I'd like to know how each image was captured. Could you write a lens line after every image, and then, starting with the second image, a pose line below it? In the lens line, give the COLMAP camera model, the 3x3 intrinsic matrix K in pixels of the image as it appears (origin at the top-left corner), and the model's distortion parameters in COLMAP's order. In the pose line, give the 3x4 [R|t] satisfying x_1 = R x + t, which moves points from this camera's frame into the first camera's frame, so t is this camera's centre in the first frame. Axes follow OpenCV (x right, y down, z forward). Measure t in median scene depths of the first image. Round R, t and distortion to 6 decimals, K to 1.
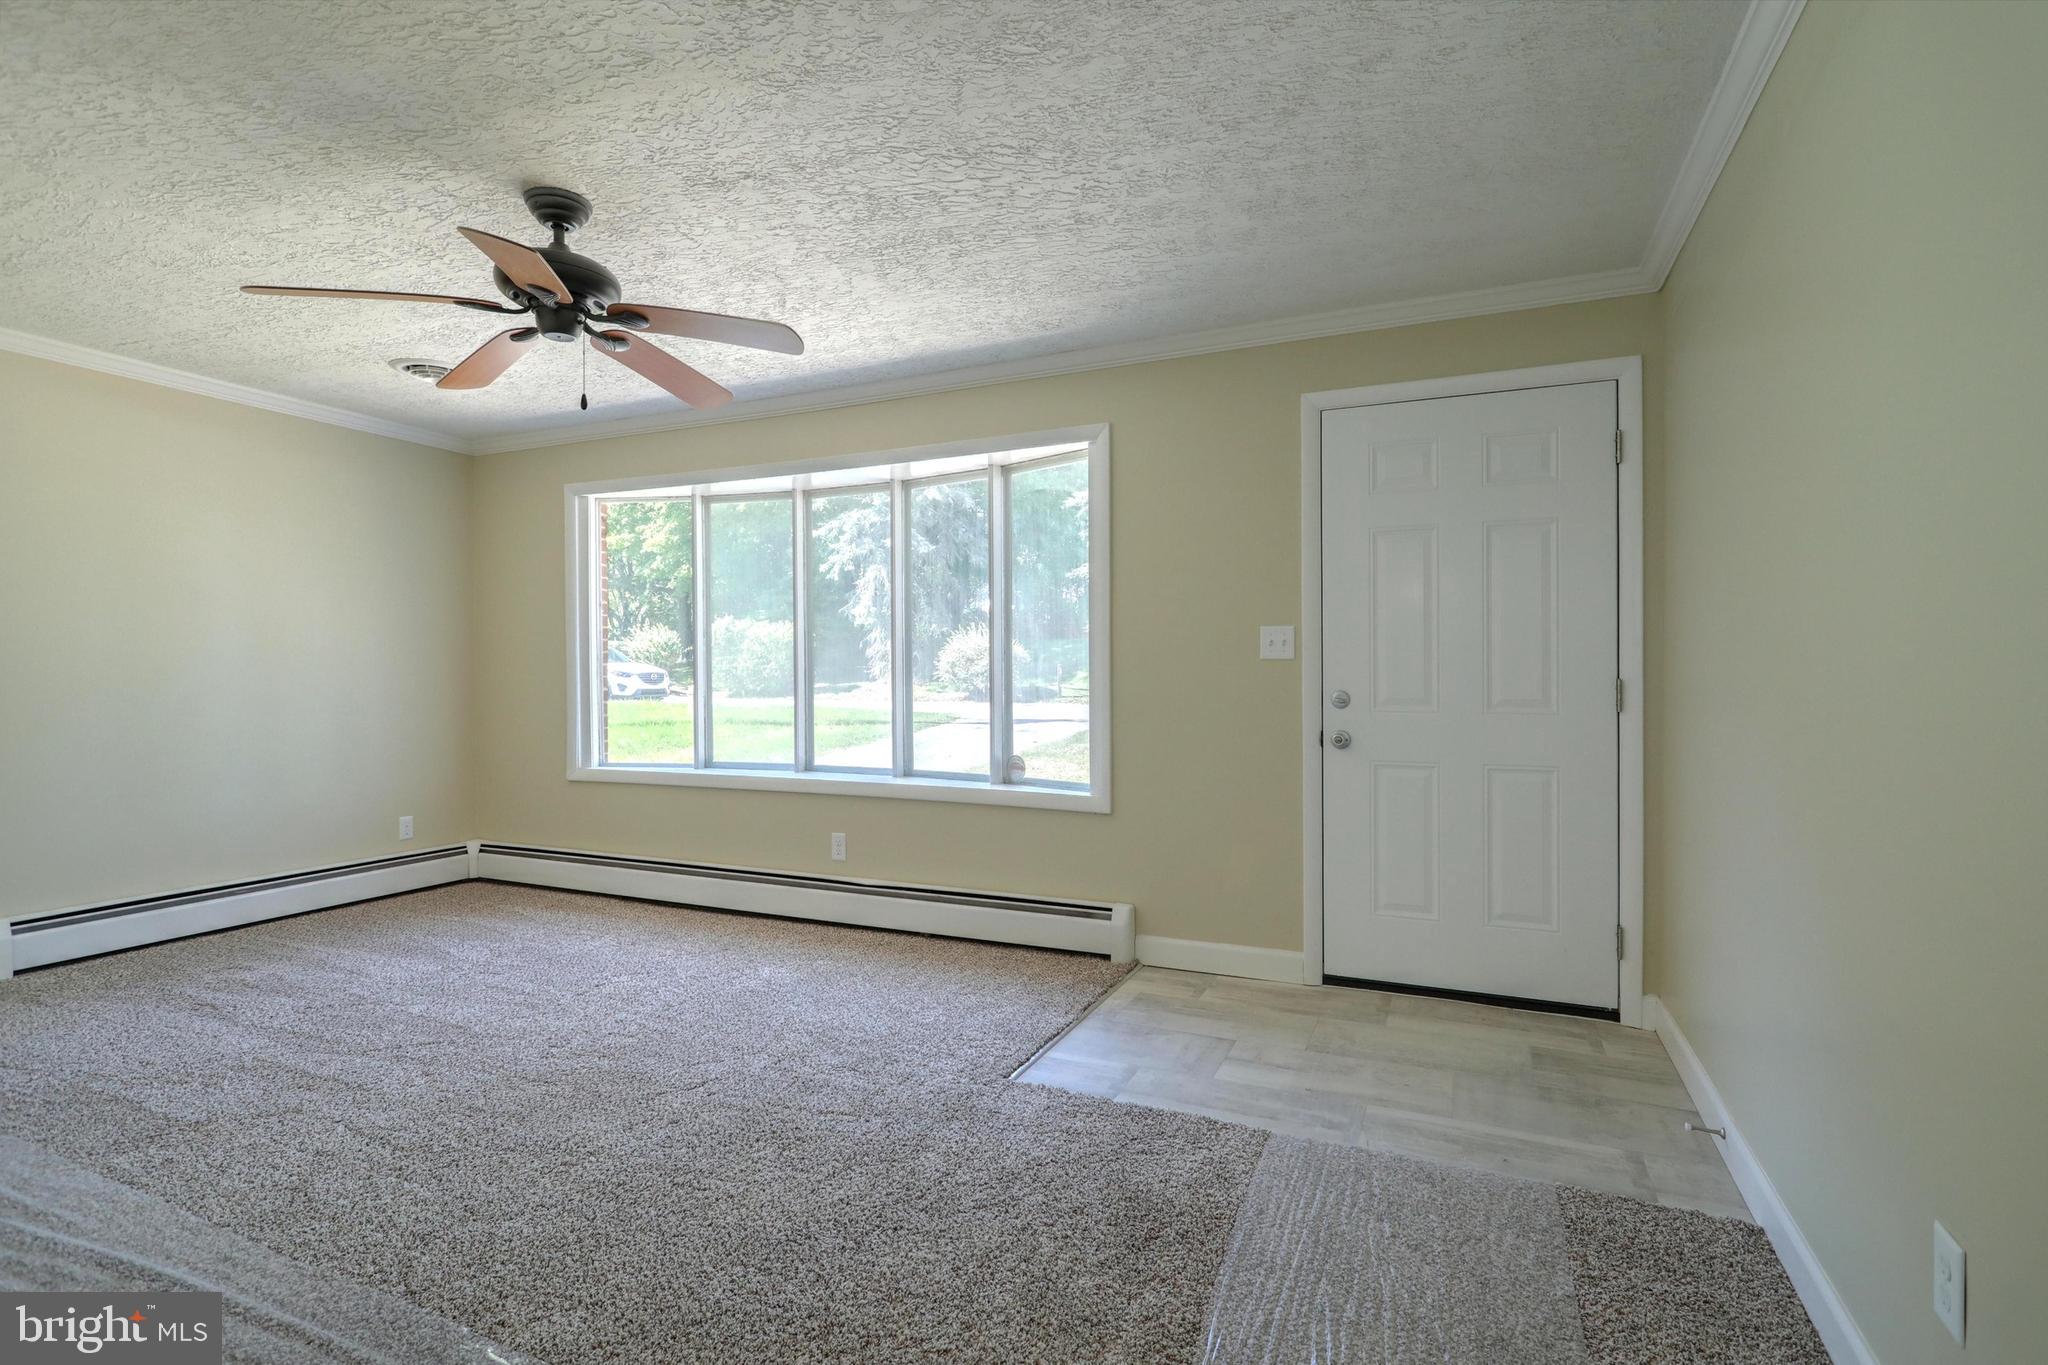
lens RADIAL K [[955.9, 0, 1032.2], [0, 955.9, 691.4], [0, 0, 1]] dist [0.005720, 0.000652]
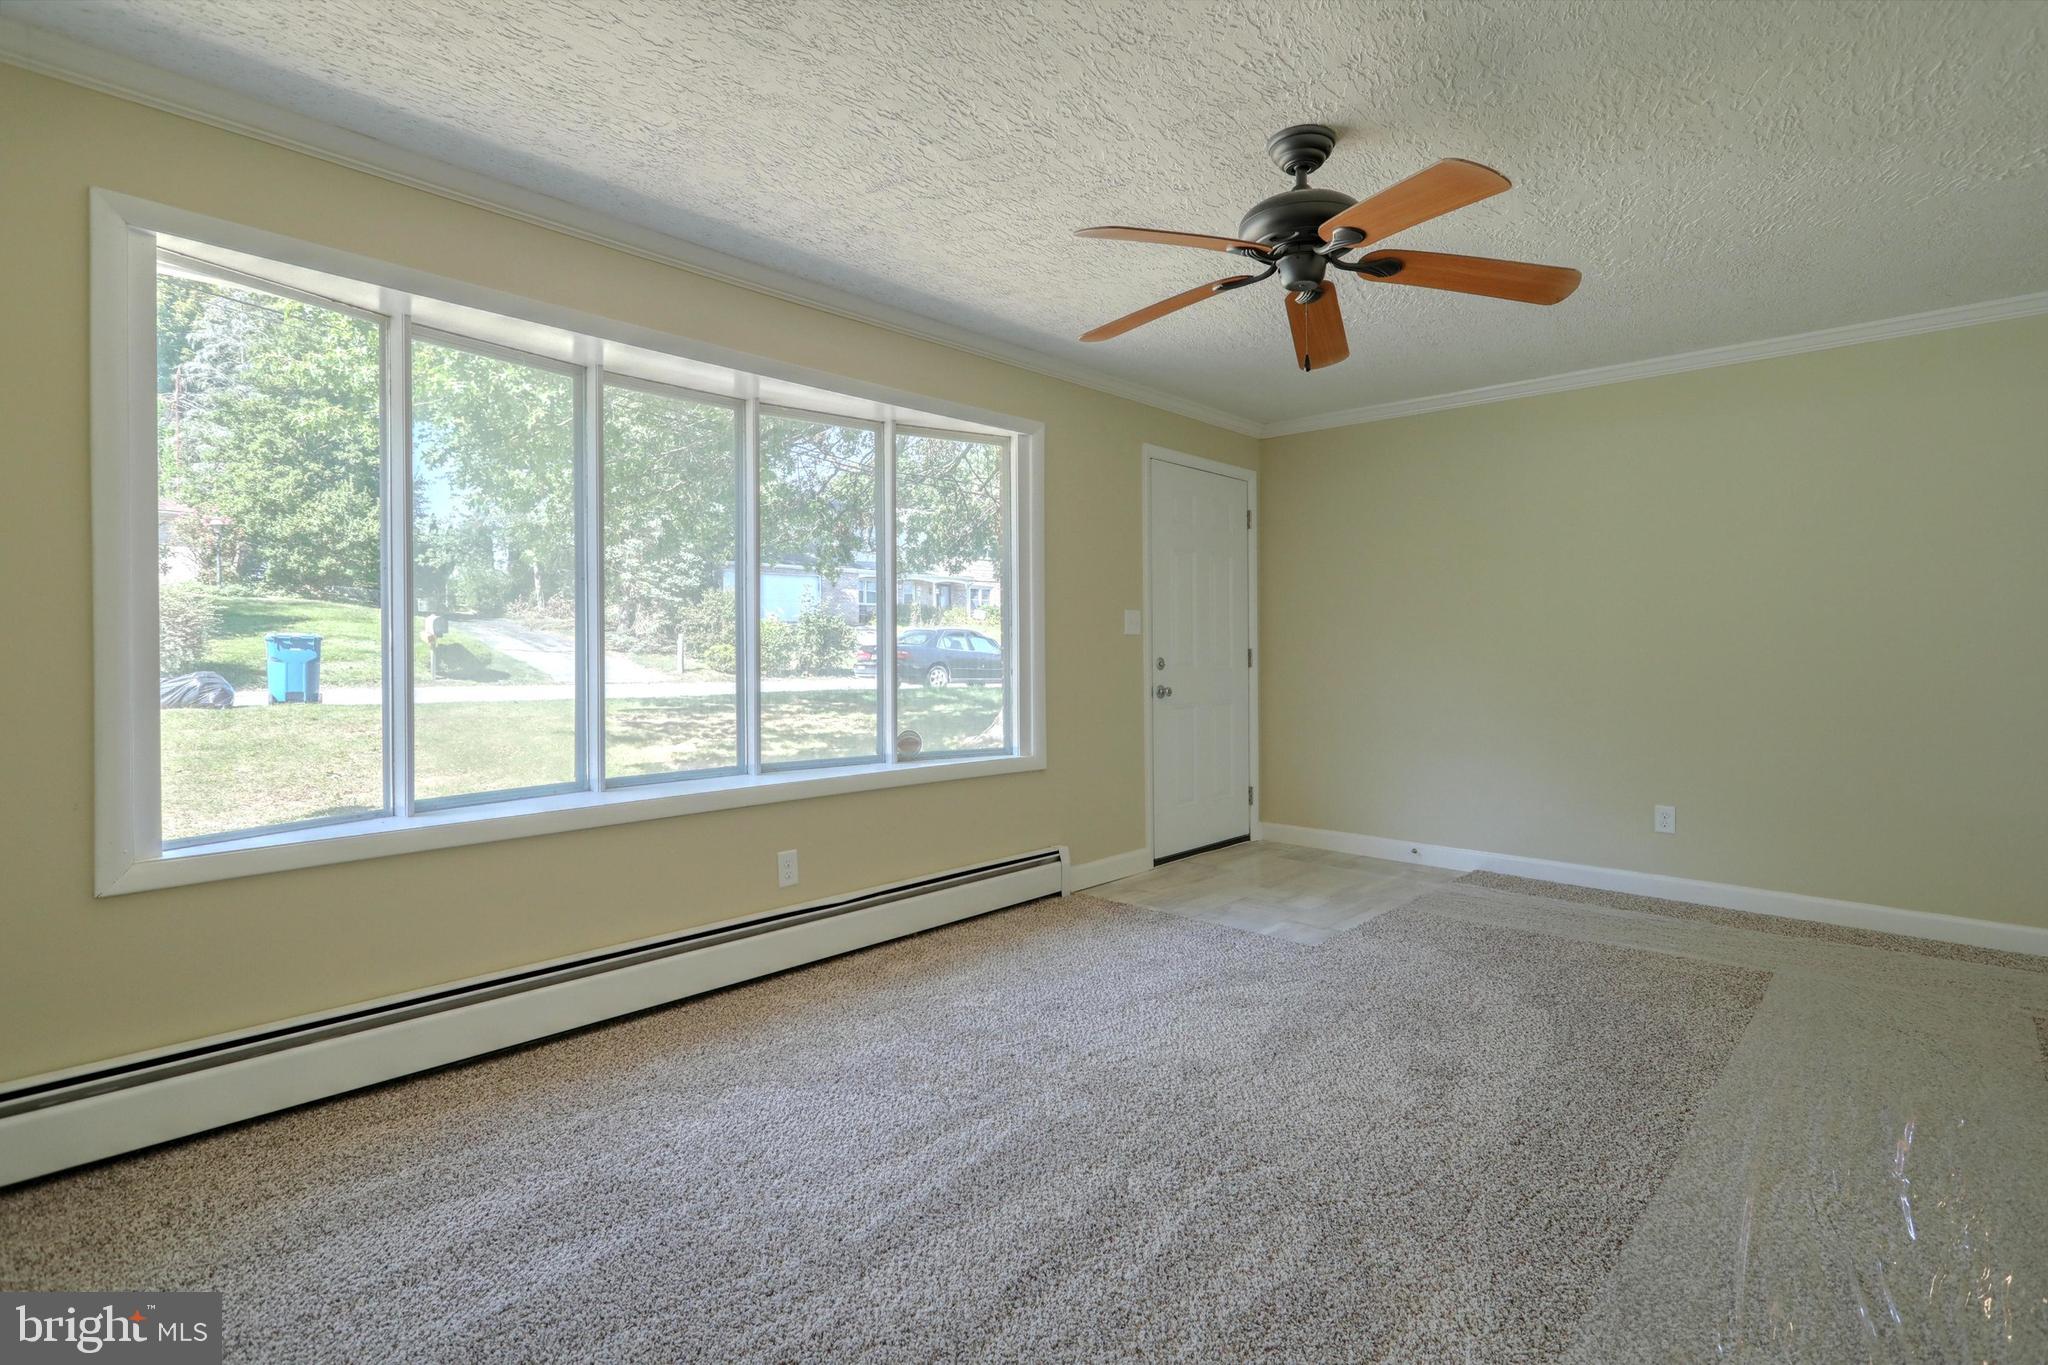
lens RADIAL K [[955.9, 0, 1028.0], [0, 955.9, 665.4], [0, 0, 1]] dist [0.005720, 0.000652]
pose [[0.350142, -0.012623, 0.936612, -0.997757], [0.026130, 0.999652, 0.003704, 0.000957], [-0.936332, 0.023177, 0.350349, 0.632010]]
